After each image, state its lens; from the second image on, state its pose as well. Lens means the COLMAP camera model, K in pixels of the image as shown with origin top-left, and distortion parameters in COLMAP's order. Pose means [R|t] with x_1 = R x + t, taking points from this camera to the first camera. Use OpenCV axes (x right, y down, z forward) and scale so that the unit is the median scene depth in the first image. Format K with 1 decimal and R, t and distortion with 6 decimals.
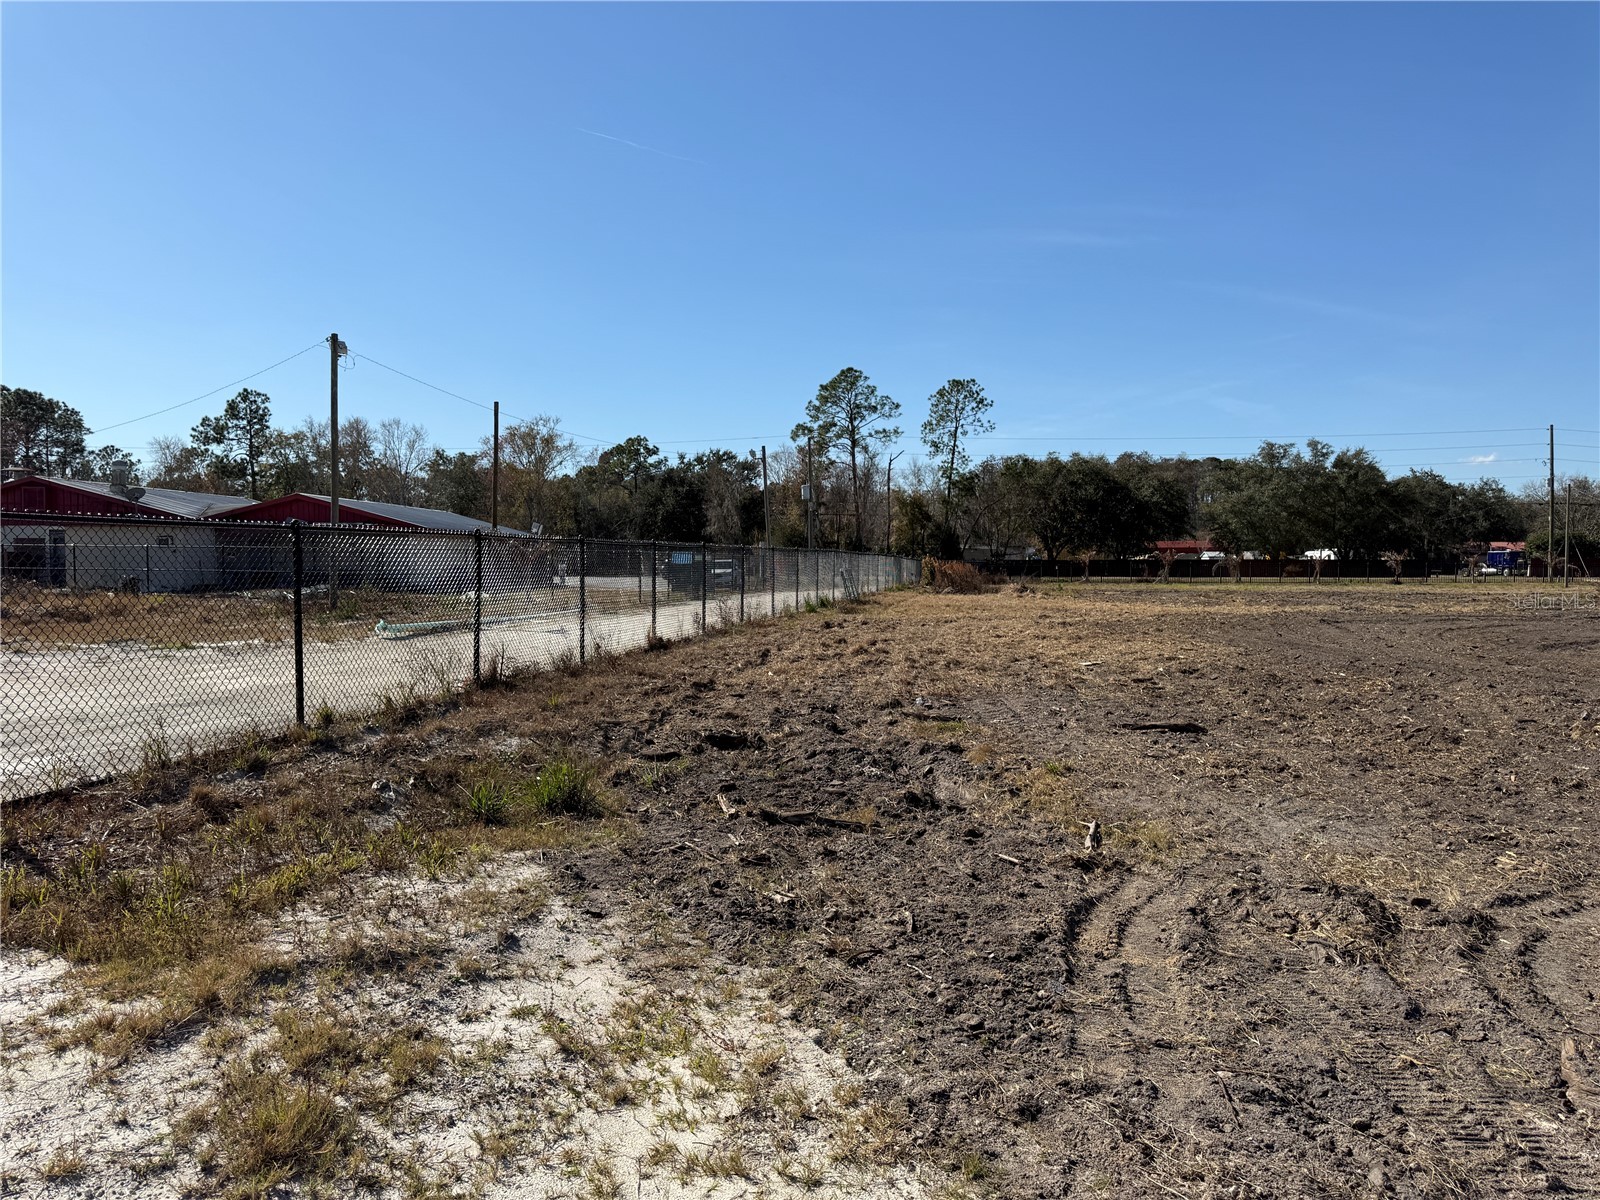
lens RADIAL K [[1121.8, 0, 790.3], [0, 1121.8, 606.5], [0, 0, 1]] dist [0.159710, -0.342262]
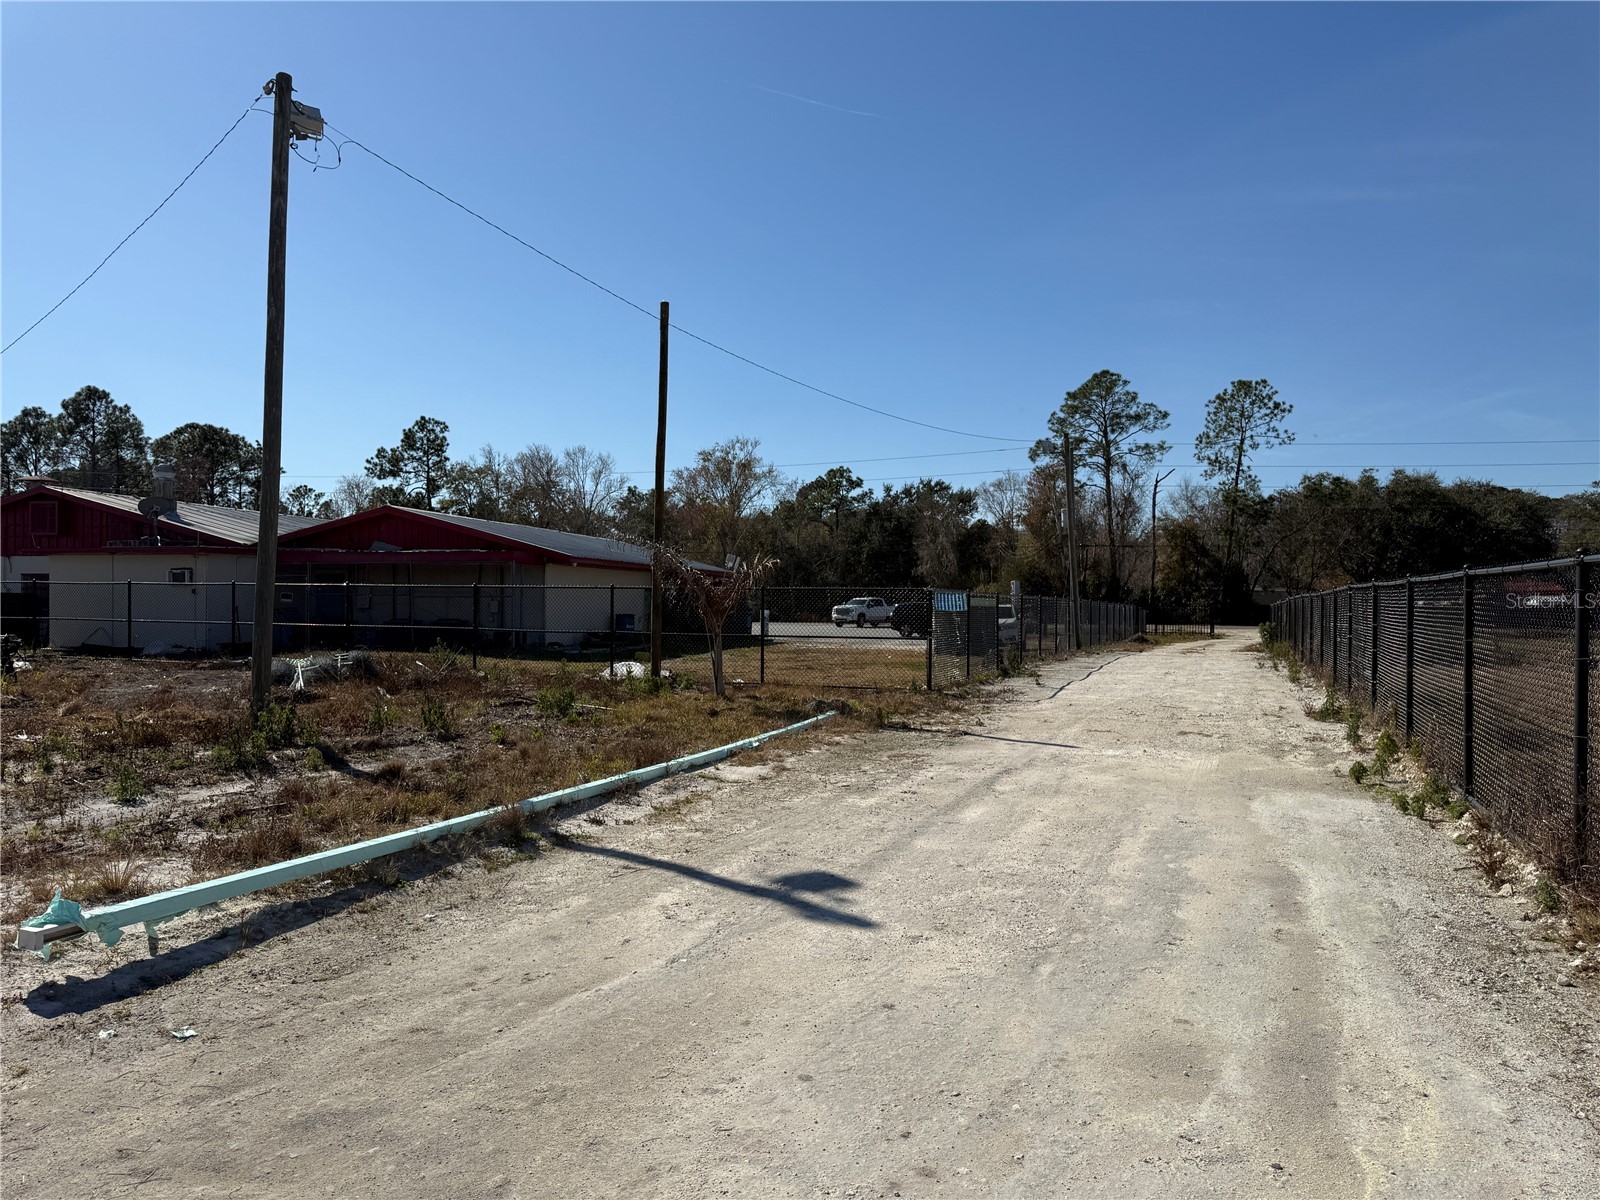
lens RADIAL K [[1121.8, 0, 790.3], [0, 1121.8, 606.5], [0, 0, 1]] dist [0.159710, -0.342262]
pose [[0.986180, 0.002458, -0.165660, -0.034760], [-0.008822, 0.999250, -0.037692, -0.006778], [0.165443, 0.038632, 0.985462, 0.151790]]
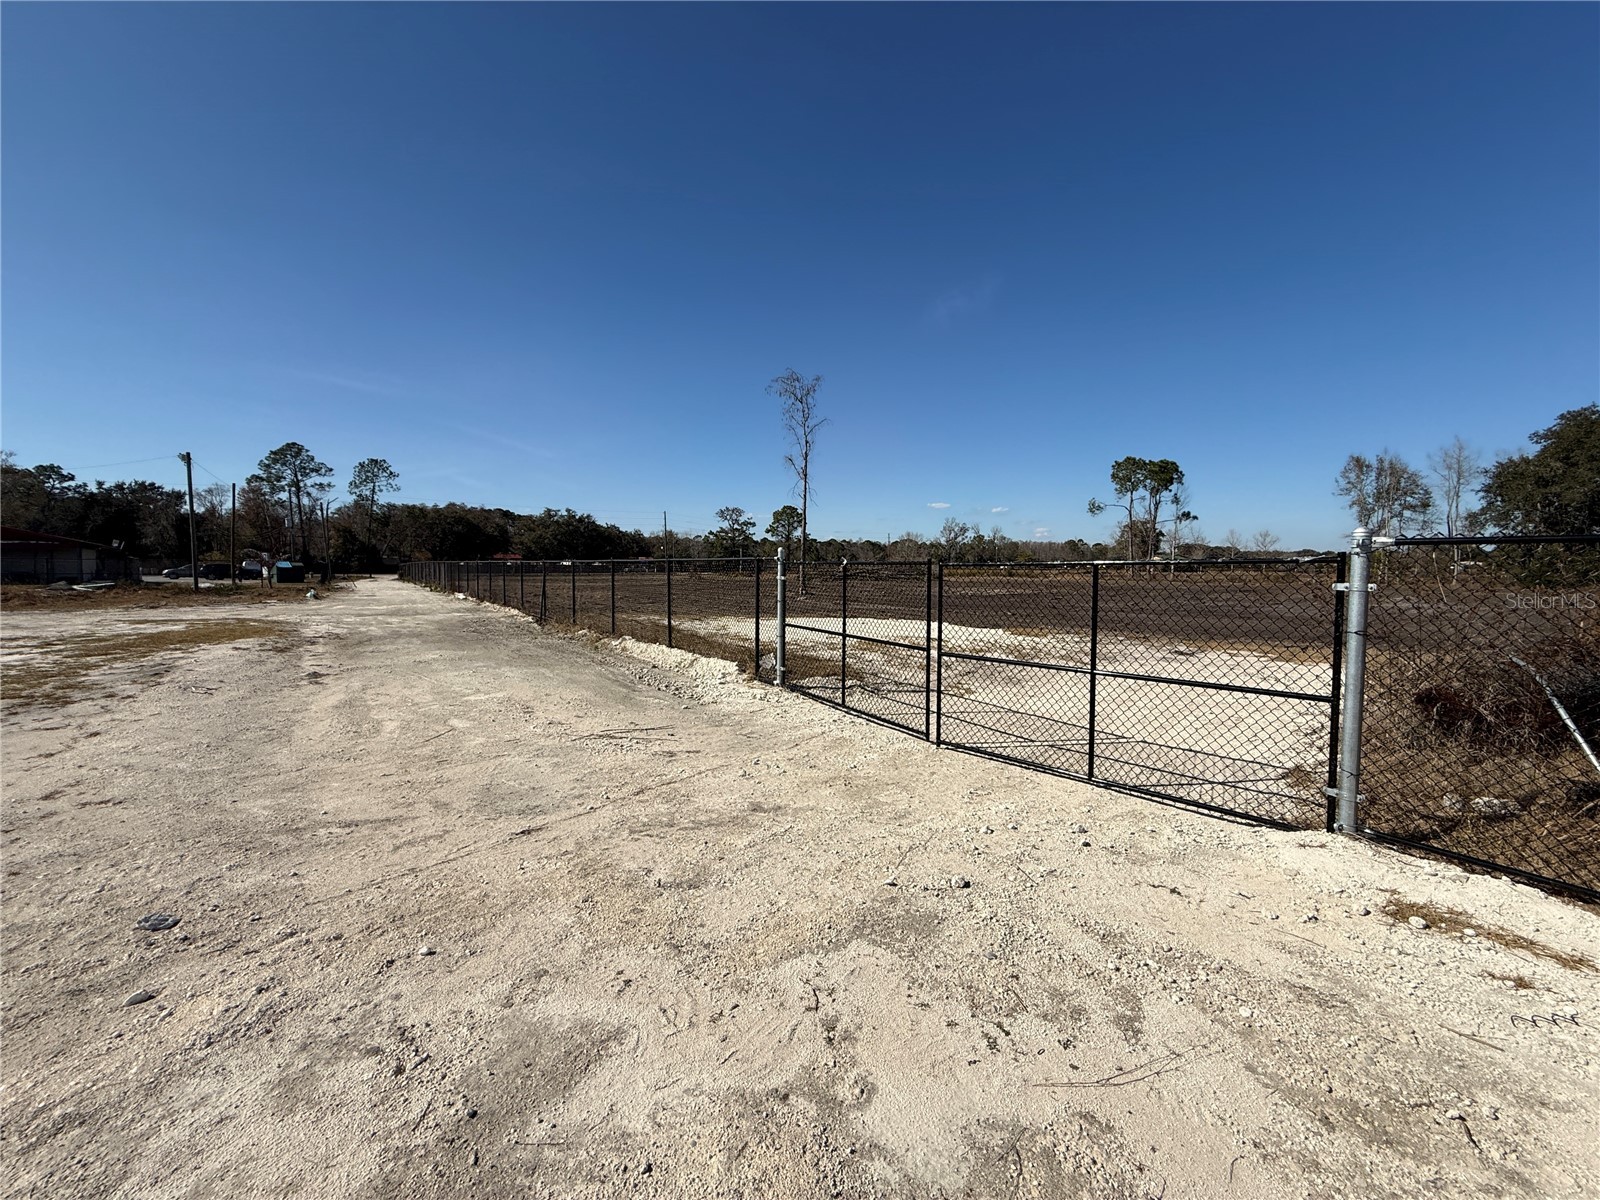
lens RADIAL K [[633.6, 0, 795.6], [0, 633.6, 600.9], [0, 0, 1]] dist [-0.000582, -0.000313]
pose [[0.686803, -0.039558, 0.725766, -0.115941], [0.026959, 0.999217, 0.028950, 0.003278], [-0.726343, -0.000317, 0.687332, -0.119305]]
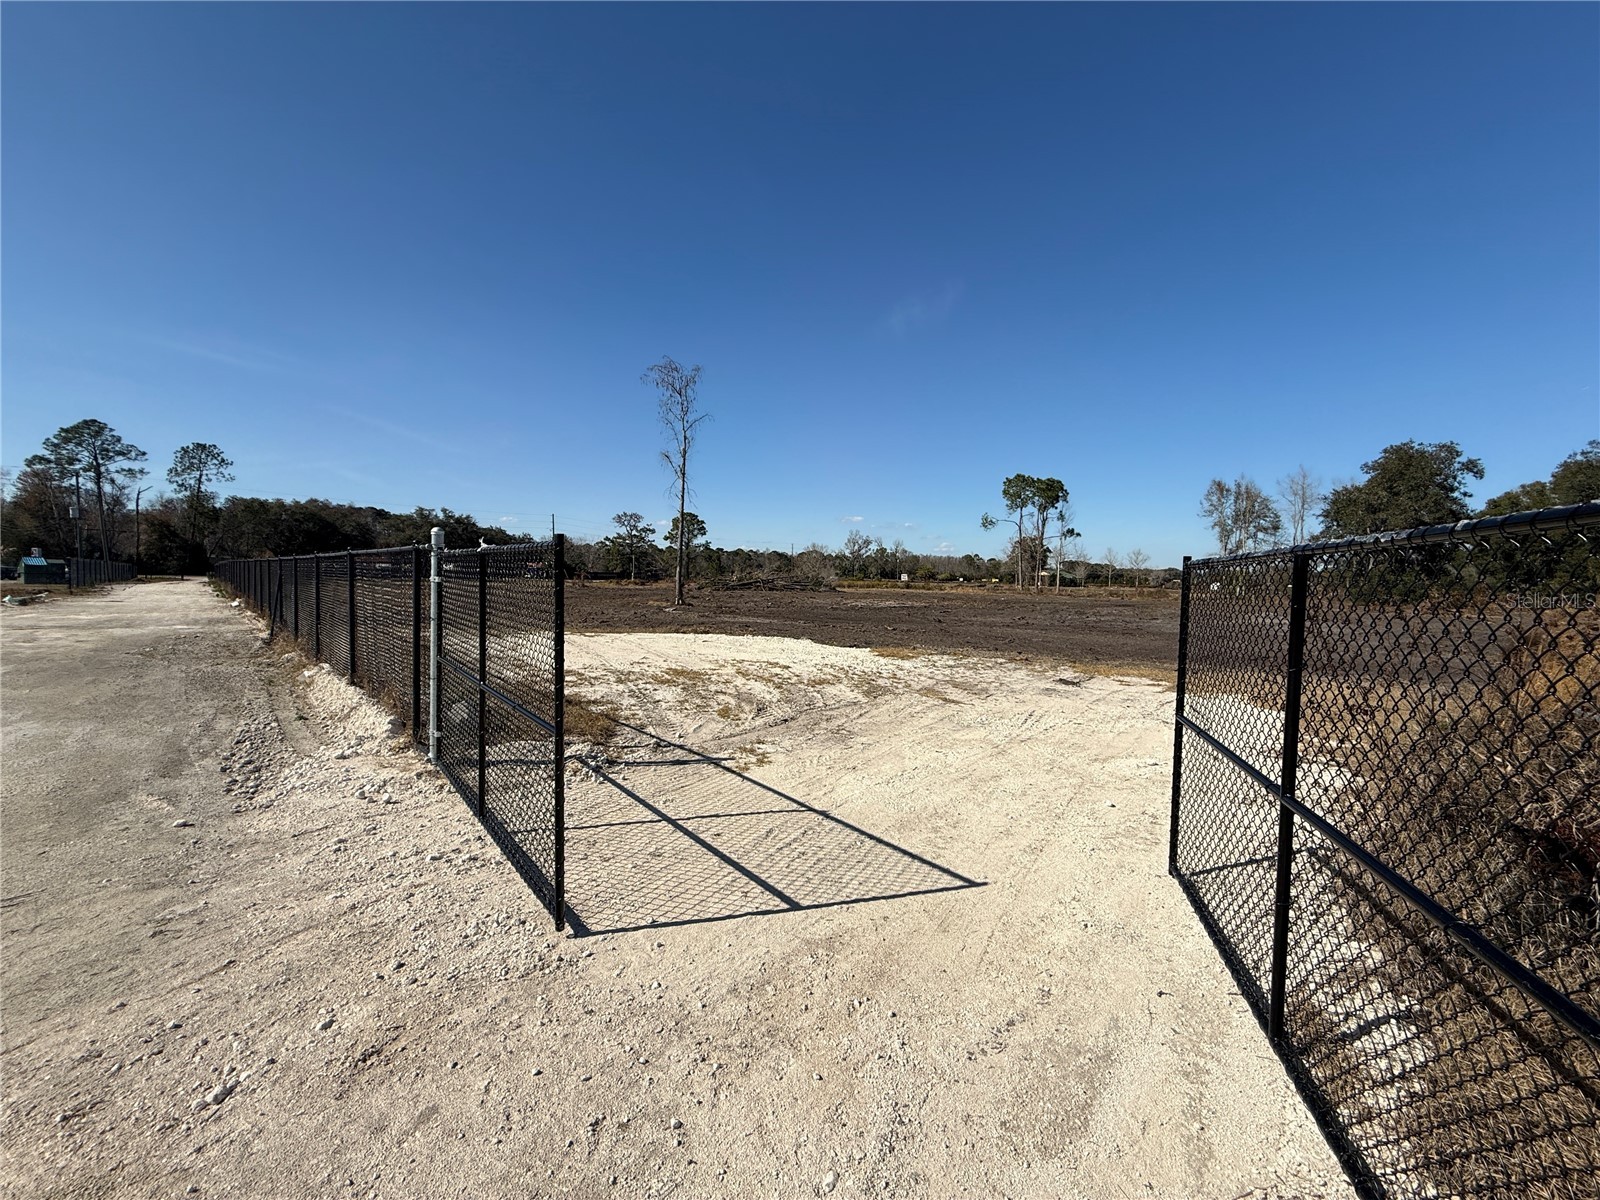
lens RADIAL K [[635.1, 0, 795.1], [0, 635.1, 600.8], [0, 0, 1]] dist [-0.001014, -0.000089]
pose [[0.575897, -0.021023, 0.817252, -0.086360], [0.014361, 0.999775, 0.015598, 0.003853], [-0.817396, 0.002754, 0.576069, -0.112837]]
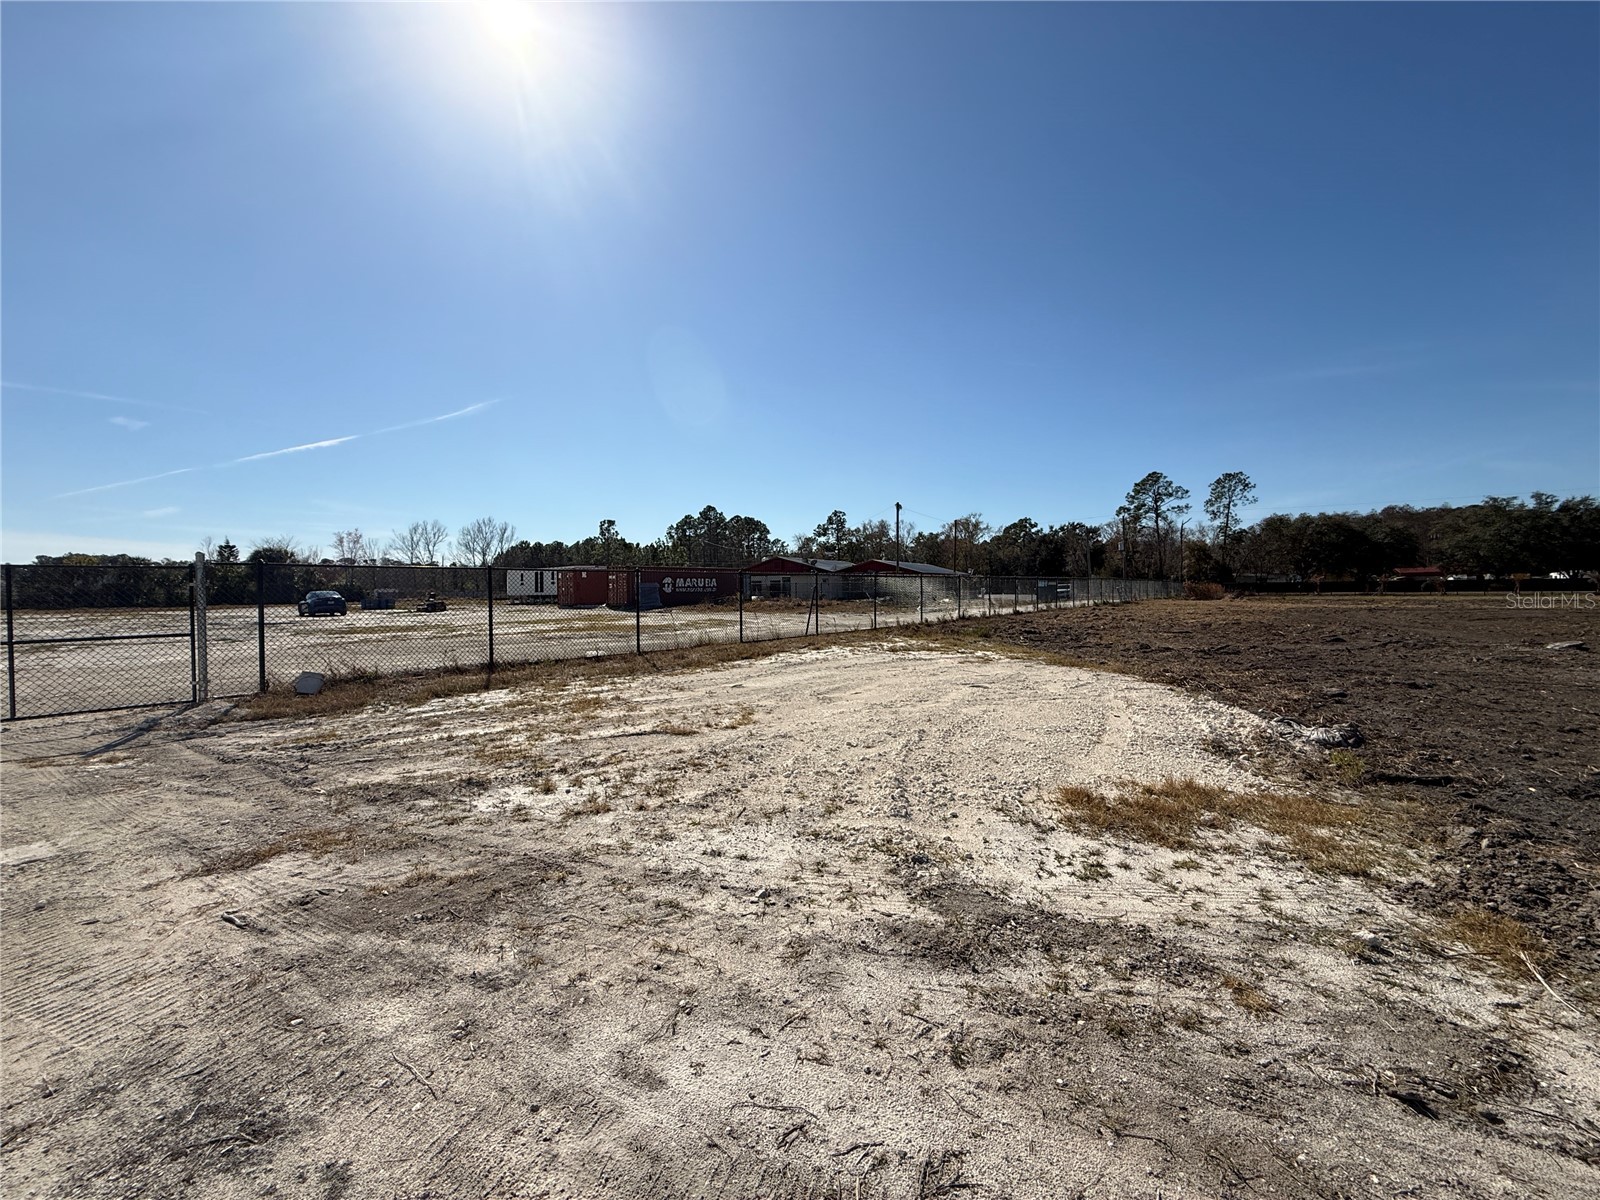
lens RADIAL K [[635.1, 0, 795.1], [0, 635.1, 600.8], [0, 0, 1]] dist [-0.001014, -0.000089]
pose [[0.884172, -0.004016, -0.467145, 0.019869], [-0.005516, 0.999804, -0.019035, 0.005299], [0.467130, 0.019407, 0.883976, -0.101786]]
